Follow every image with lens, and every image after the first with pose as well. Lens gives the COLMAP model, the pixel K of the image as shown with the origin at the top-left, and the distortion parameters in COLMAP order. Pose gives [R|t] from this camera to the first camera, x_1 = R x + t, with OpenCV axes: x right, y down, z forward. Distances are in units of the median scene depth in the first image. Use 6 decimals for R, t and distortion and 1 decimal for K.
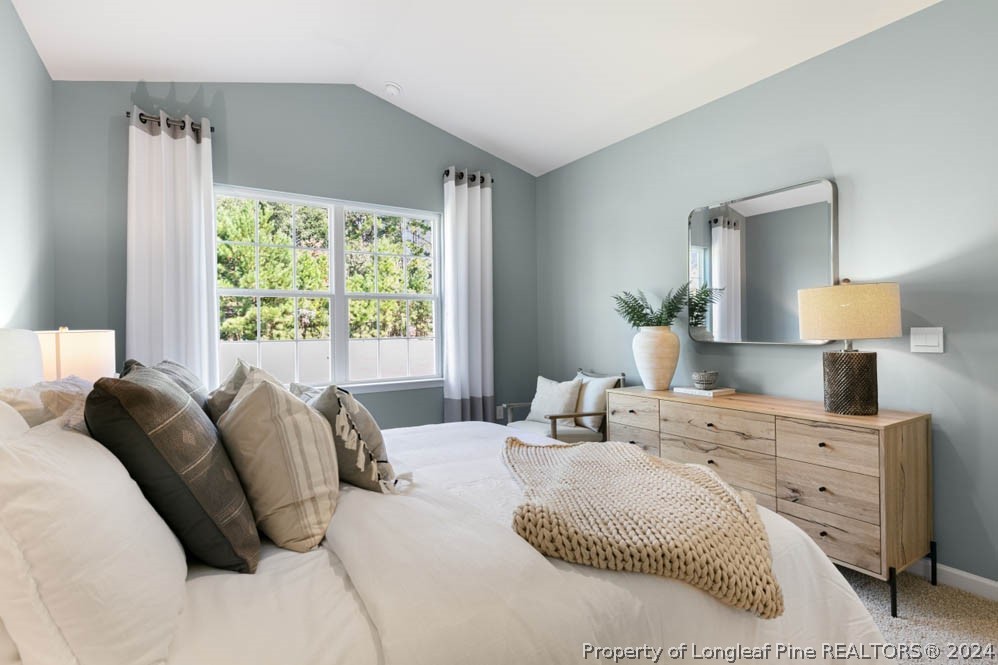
lens RADIAL K [[499.1, 0, 499.0], [0, 499.1, 332.5], [0, 0, 1]] dist [0.000858, 0.000246]
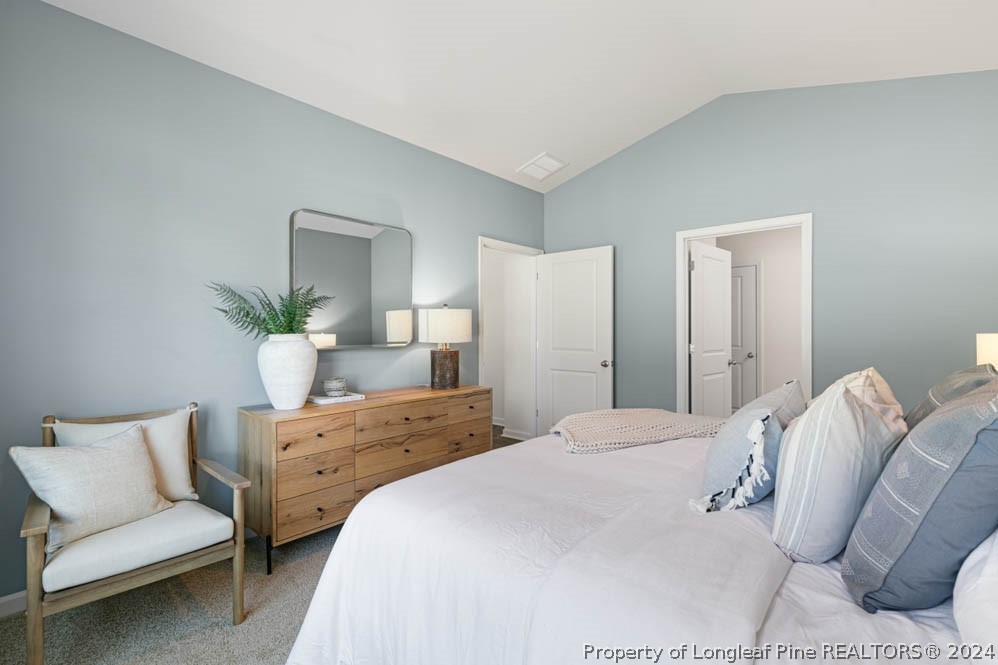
lens RADIAL K [[499.1, 0, 499.0], [0, 499.1, 332.5], [0, 0, 1]] dist [0.000858, 0.000246]
pose [[-0.320381, 0.008585, 0.947250, -0.663219], [0.015057, 0.999879, -0.003969, -0.005772], [-0.947169, 0.012991, -0.320471, 1.046382]]
